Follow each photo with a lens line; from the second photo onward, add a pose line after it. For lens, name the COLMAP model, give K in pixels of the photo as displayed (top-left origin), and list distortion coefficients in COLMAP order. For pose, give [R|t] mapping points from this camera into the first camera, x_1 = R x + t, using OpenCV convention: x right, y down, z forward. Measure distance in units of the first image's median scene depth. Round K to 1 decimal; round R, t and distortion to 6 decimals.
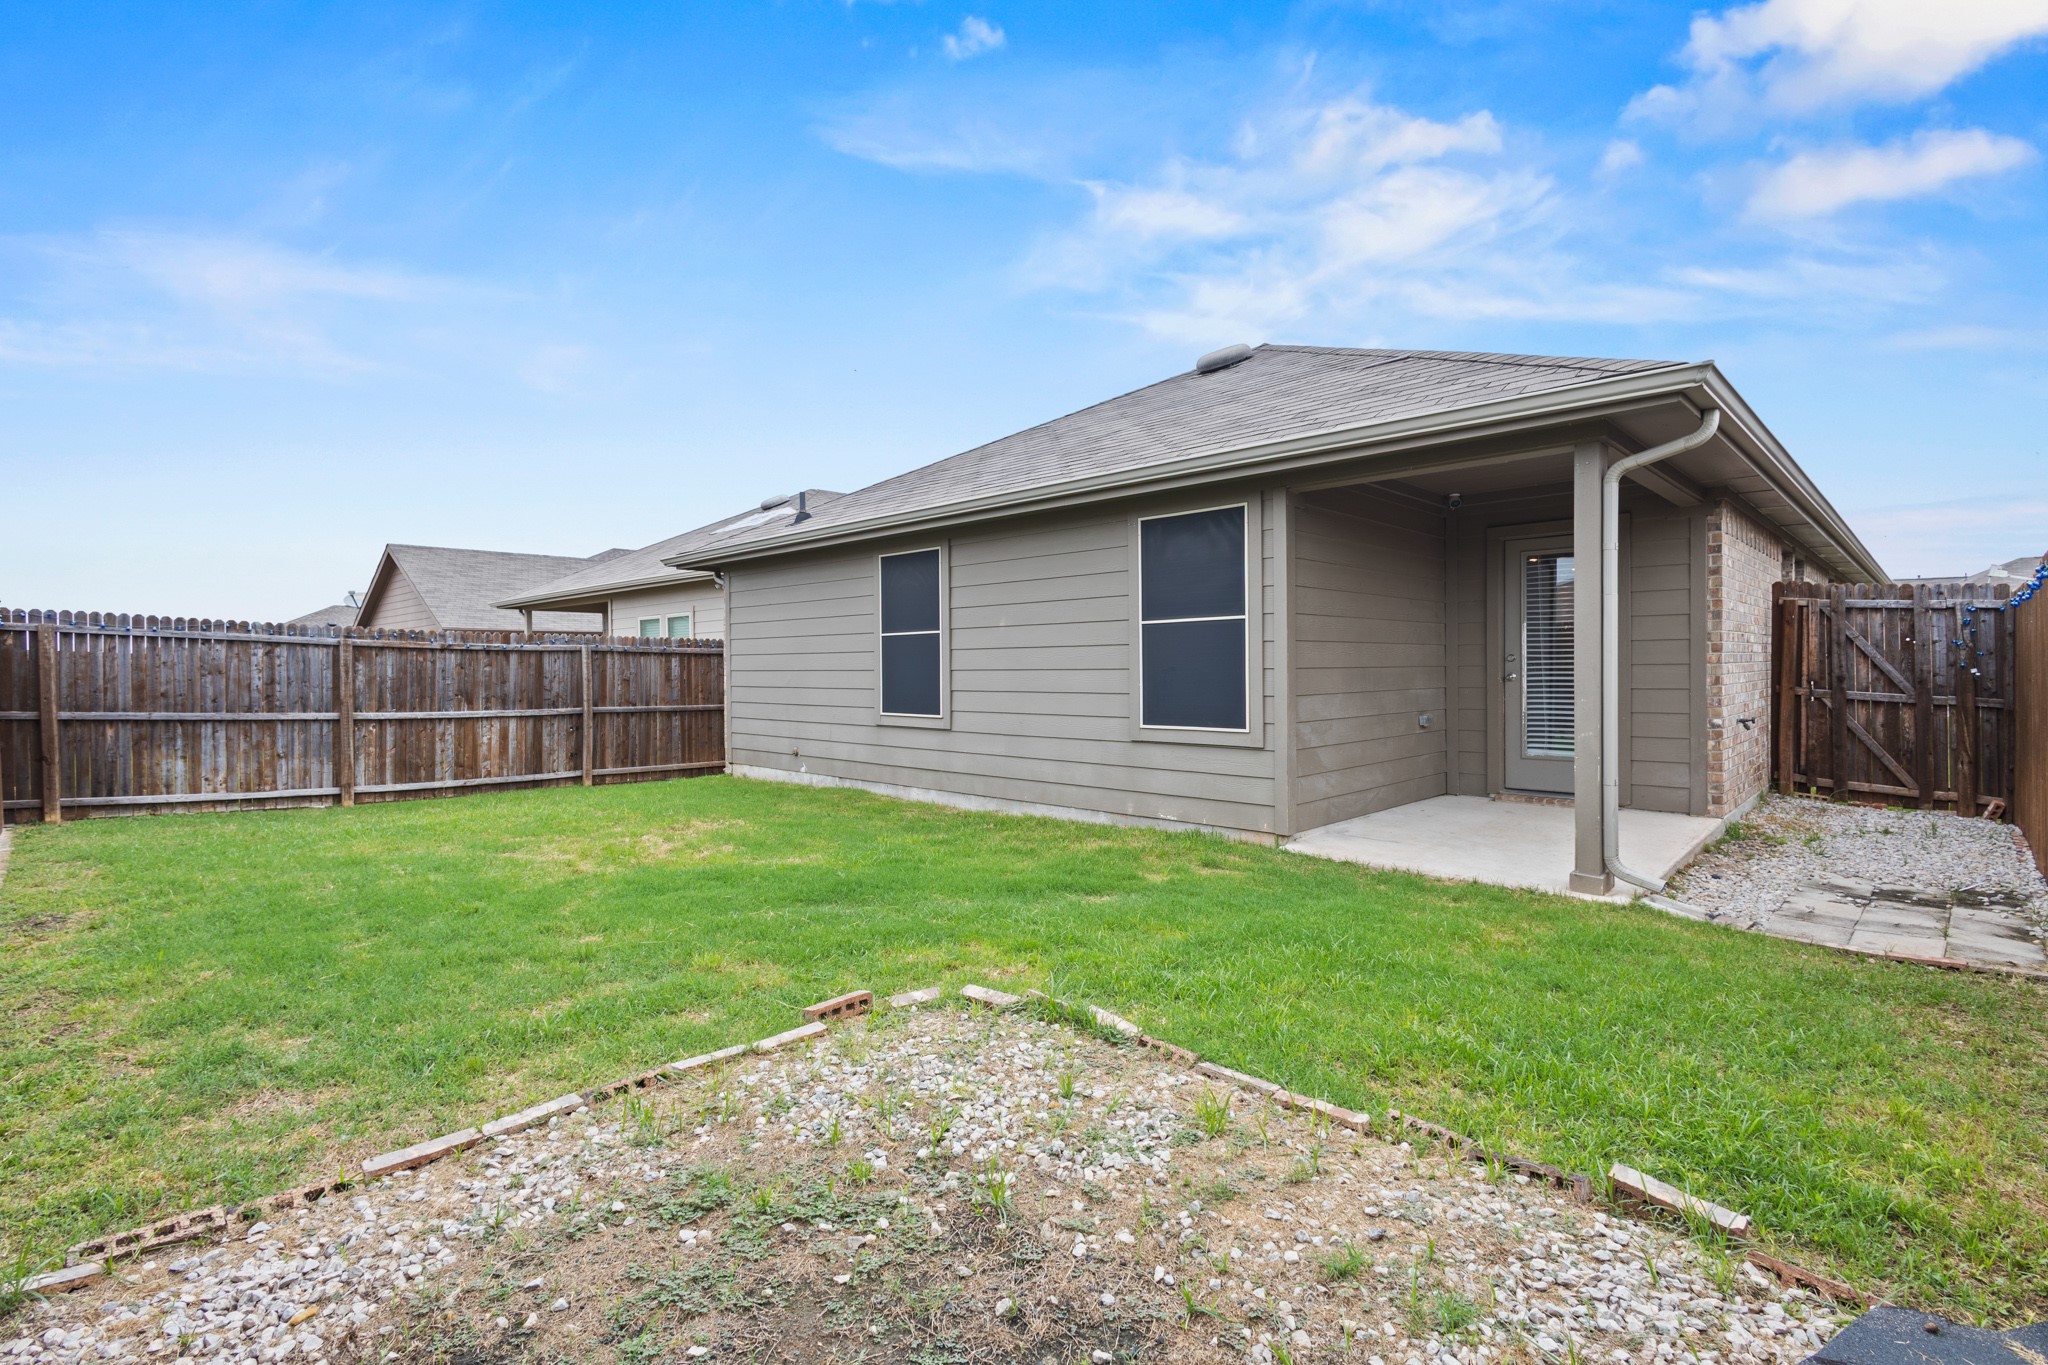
lens RADIAL K [[953.8, 0, 1024.0], [0, 953.8, 682.5], [0, 0, 1]] dist [0.001571, 0.000169]
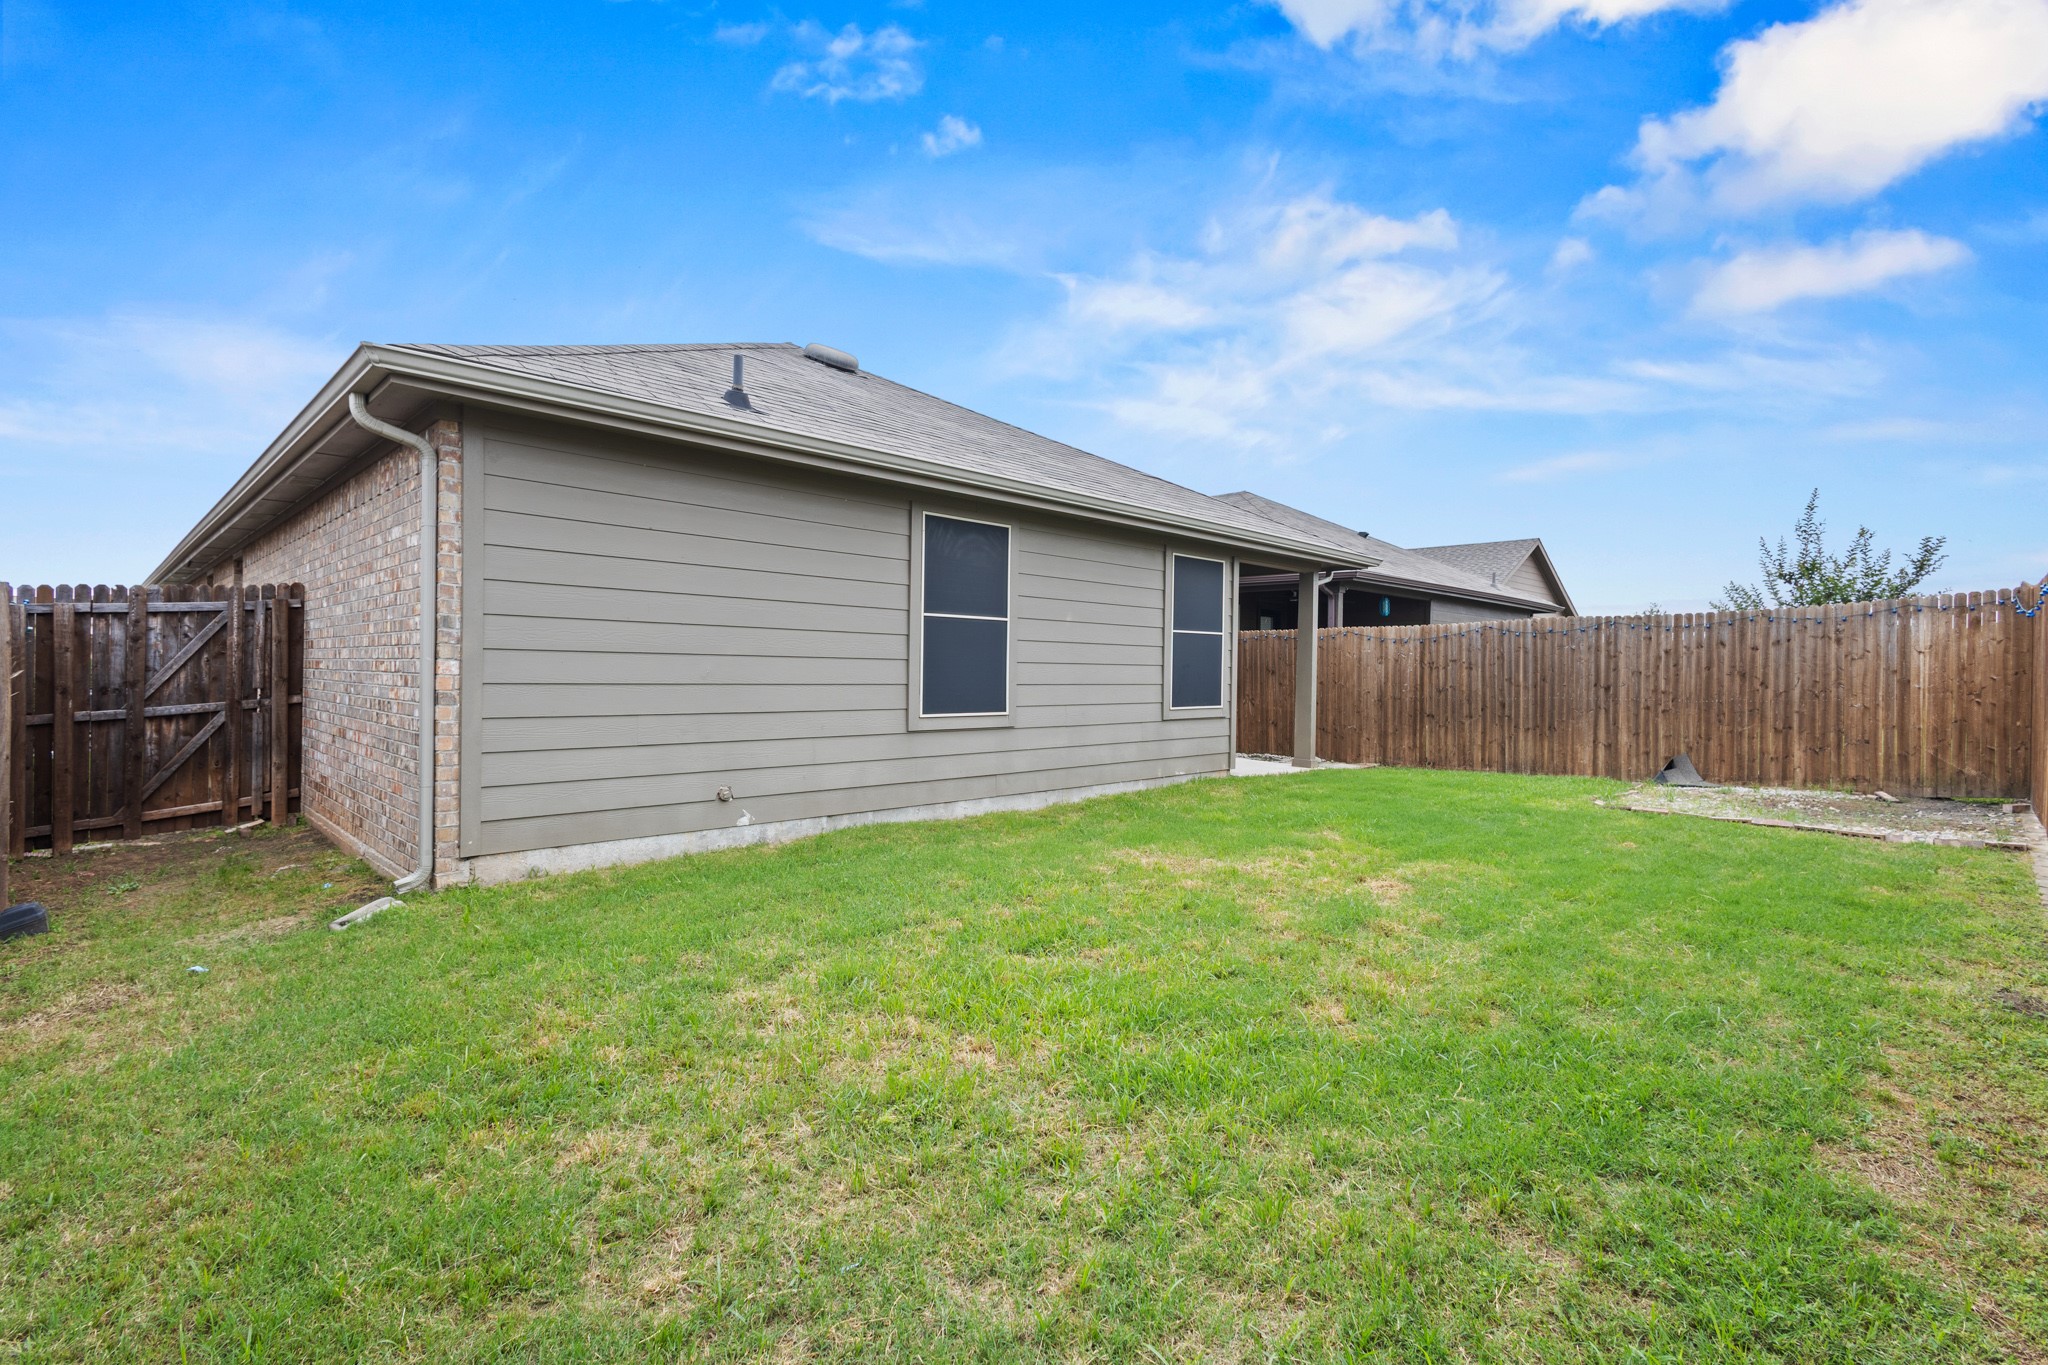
lens RADIAL K [[953.8, 0, 1024.0], [0, 953.8, 682.5], [0, 0, 1]] dist [0.001571, 0.000169]
pose [[0.007806, -0.003747, 0.999963, -1.107773], [0.001909, 0.999991, 0.003732, 0.003505], [-0.999968, 0.001880, 0.007813, 1.094089]]
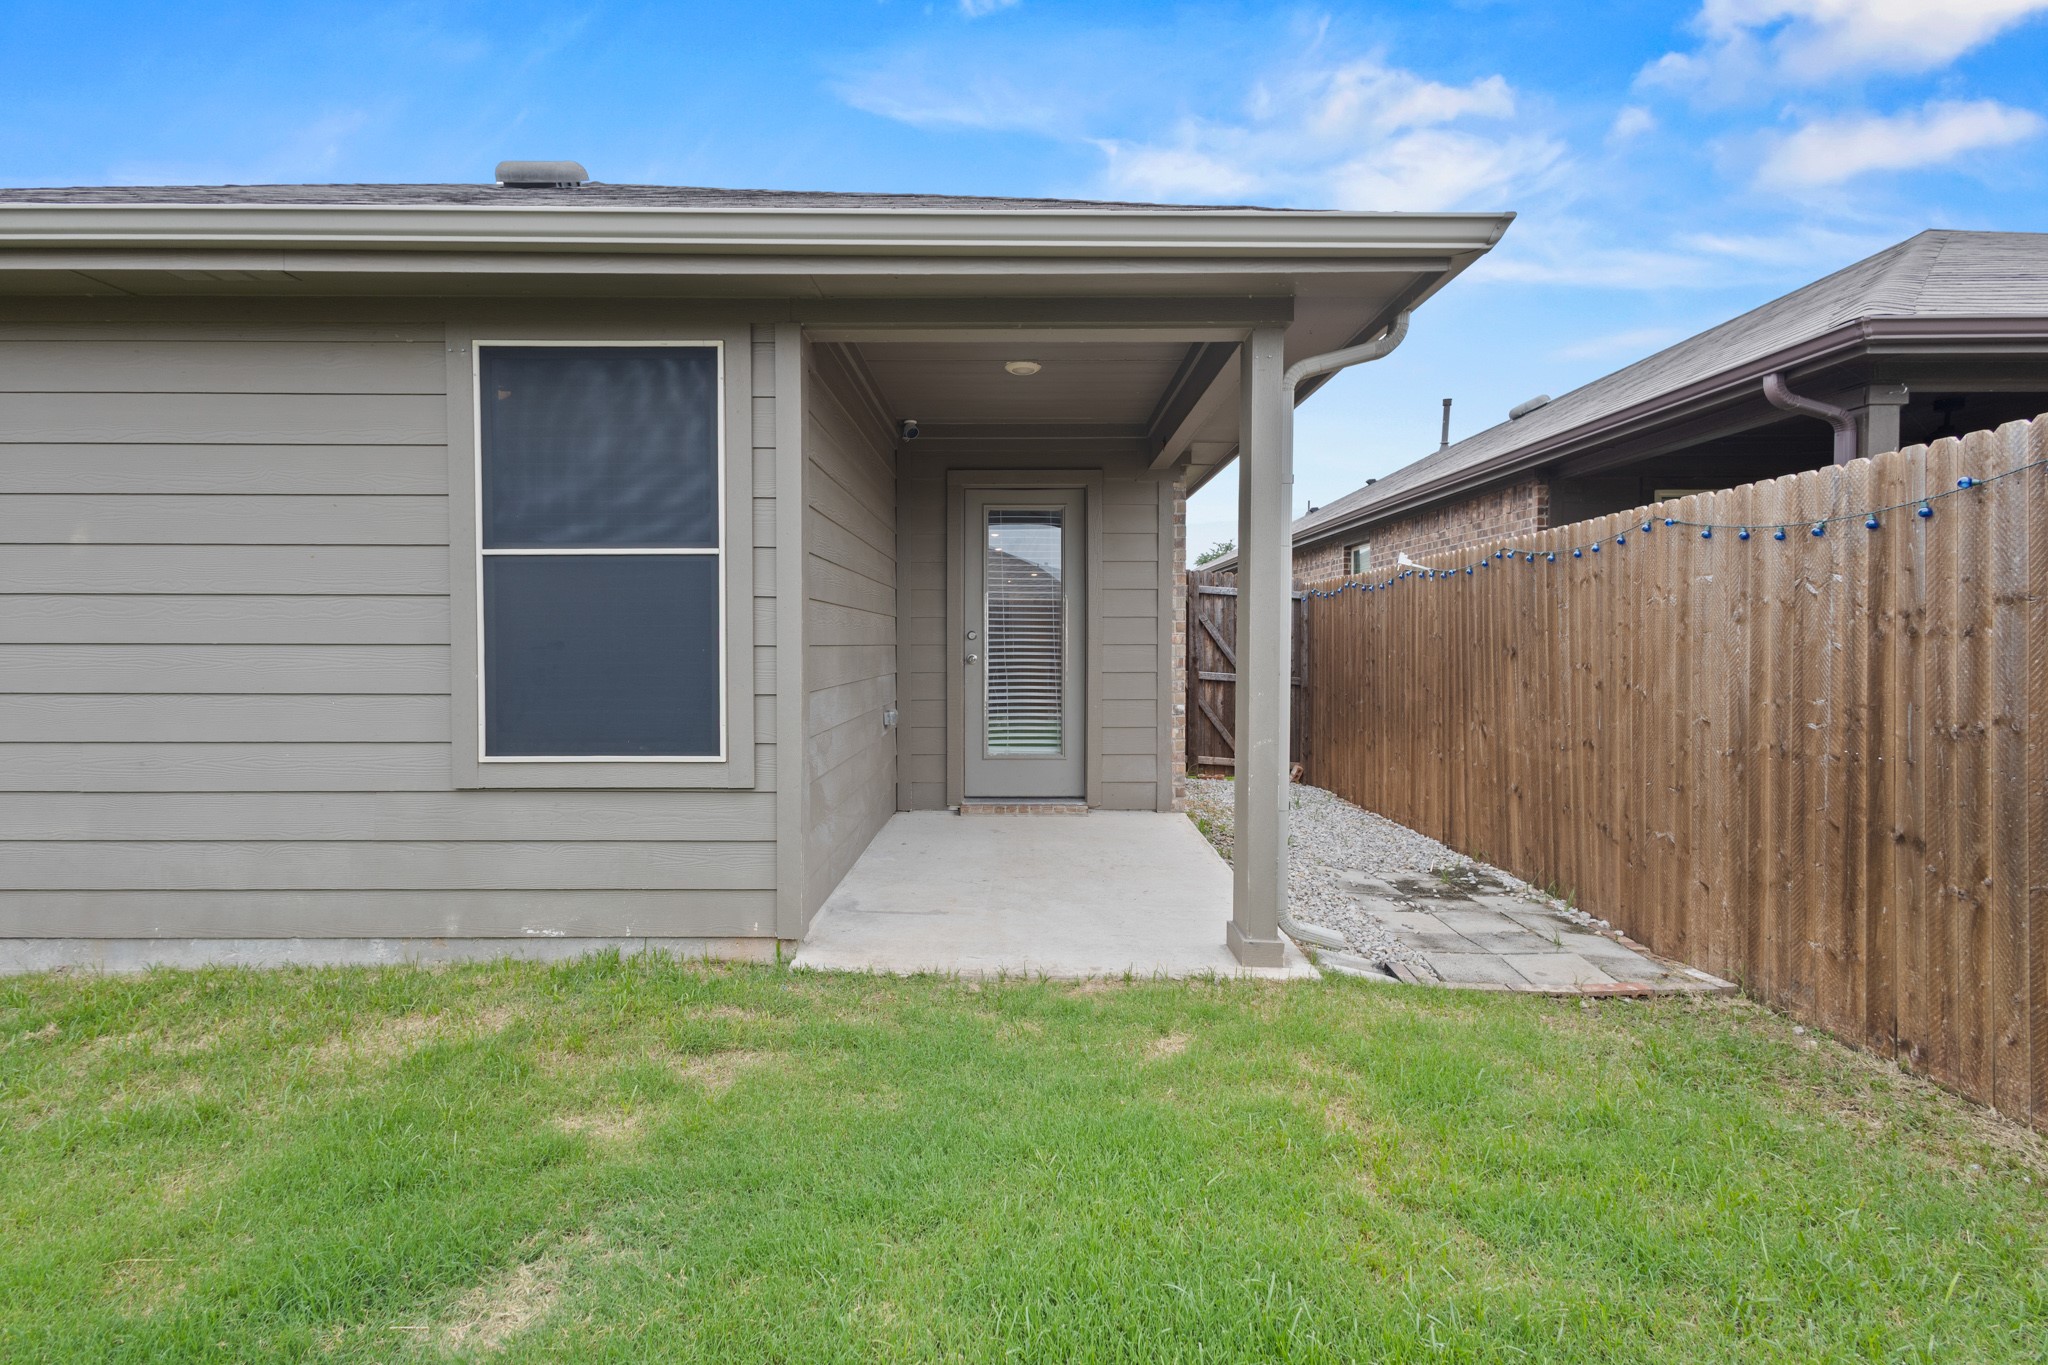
lens RADIAL K [[941.0, 0, 1016.4], [0, 941.0, 663.4], [0, 0, 1]] dist [0.003967, 0.000466]
pose [[0.715501, -0.004811, 0.698595, -0.019444], [0.003393, 0.999988, 0.003412, -0.004636], [-0.698603, -0.000071, 0.715509, 0.415150]]
